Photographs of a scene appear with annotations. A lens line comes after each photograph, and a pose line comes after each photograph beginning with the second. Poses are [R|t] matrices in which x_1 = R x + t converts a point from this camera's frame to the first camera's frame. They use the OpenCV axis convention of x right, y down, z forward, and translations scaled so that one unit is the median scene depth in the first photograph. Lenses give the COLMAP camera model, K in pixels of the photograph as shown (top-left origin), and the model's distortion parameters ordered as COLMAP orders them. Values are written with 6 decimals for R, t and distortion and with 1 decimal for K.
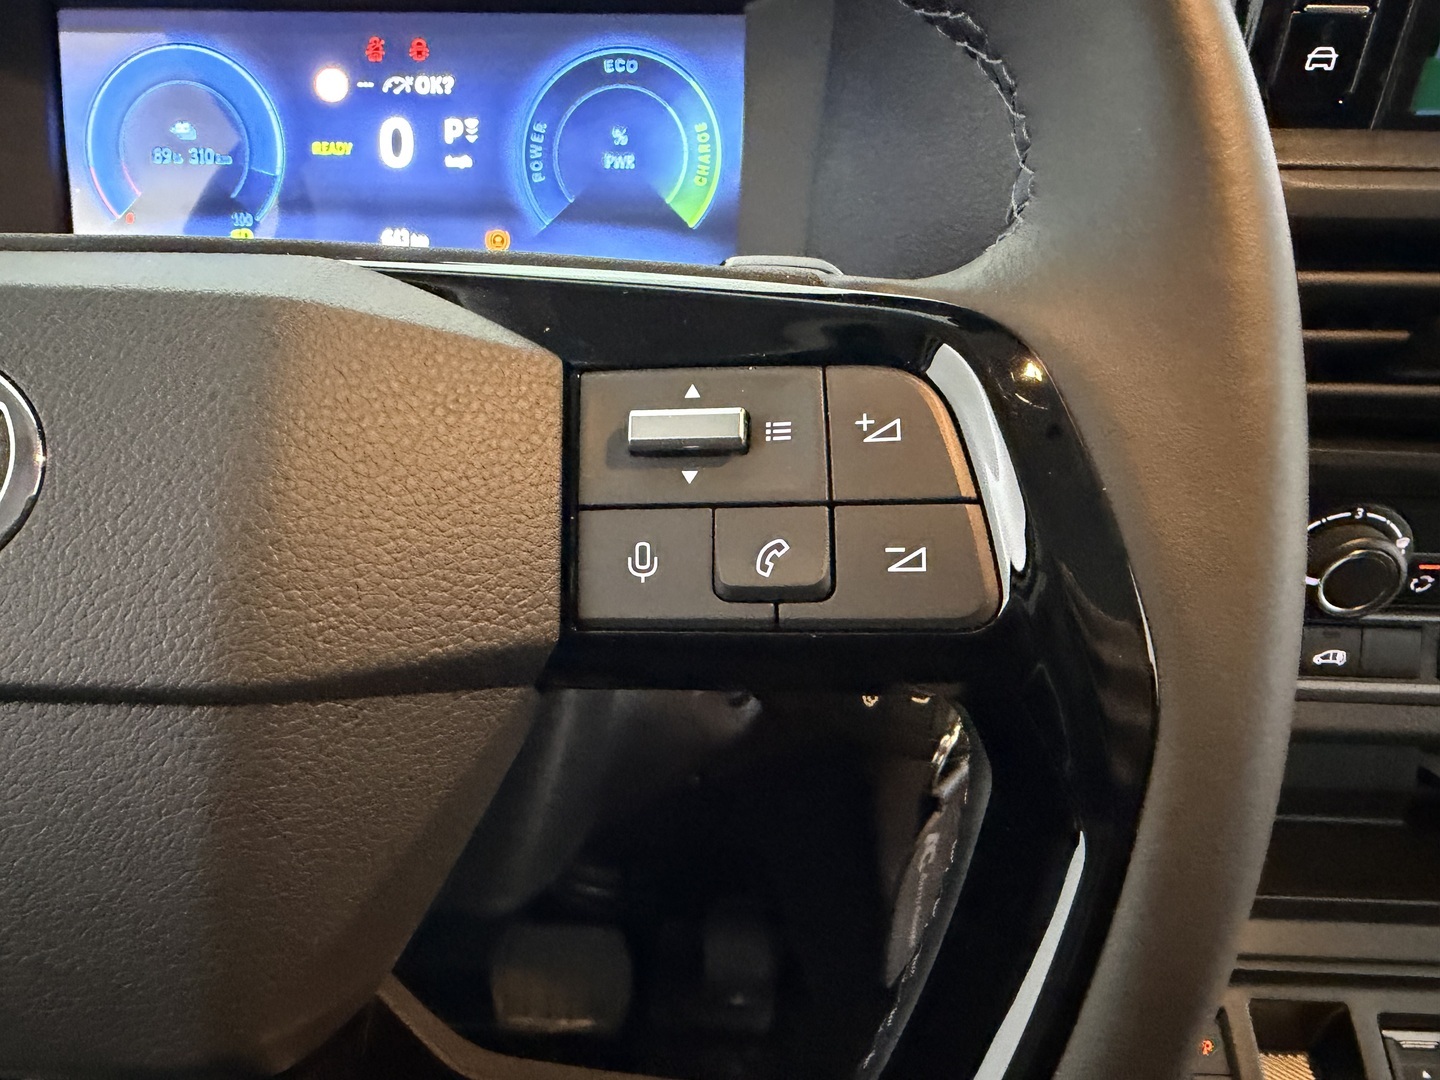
lens RADIAL K [[1012.2, 0, 721.1], [0, 1012.2, 536.7], [0, 0, 1]] dist [0.041701, -0.003982]
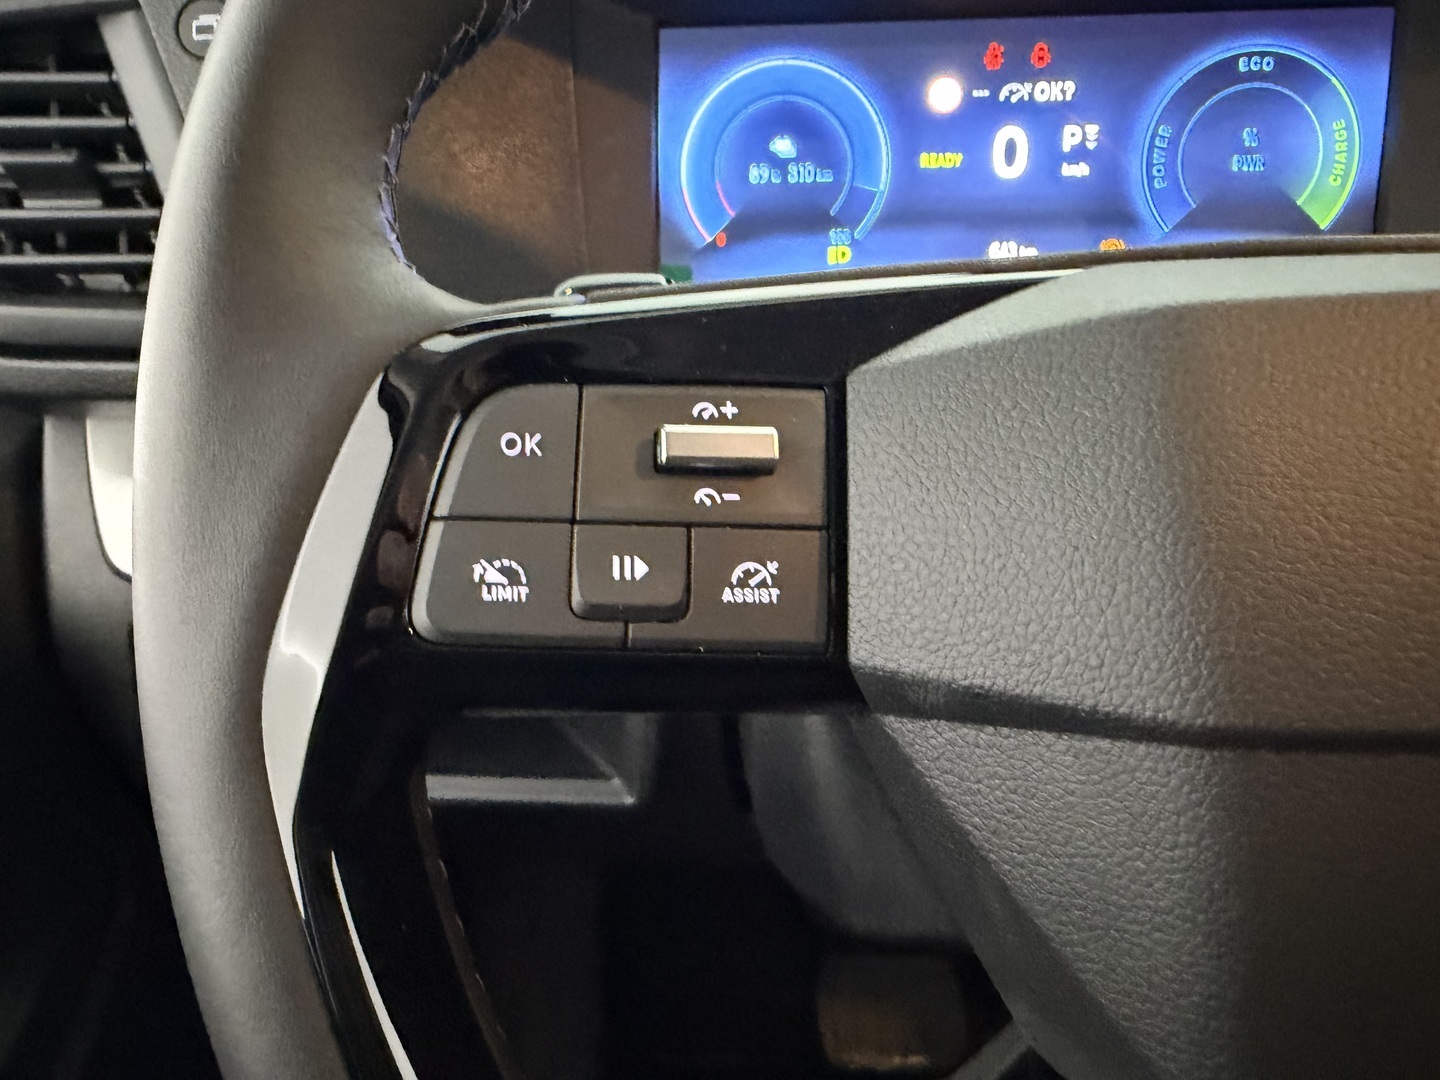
lens RADIAL K [[1012.2, 0, 714.0], [0, 1012.2, 541.1], [0, 0, 1]] dist [0.041701, -0.003982]
pose [[0.999683, -0.021478, 0.013143, -0.619896], [0.021657, 0.999672, -0.013683, -0.012025], [-0.012845, 0.013963, 0.999820, 0.046374]]
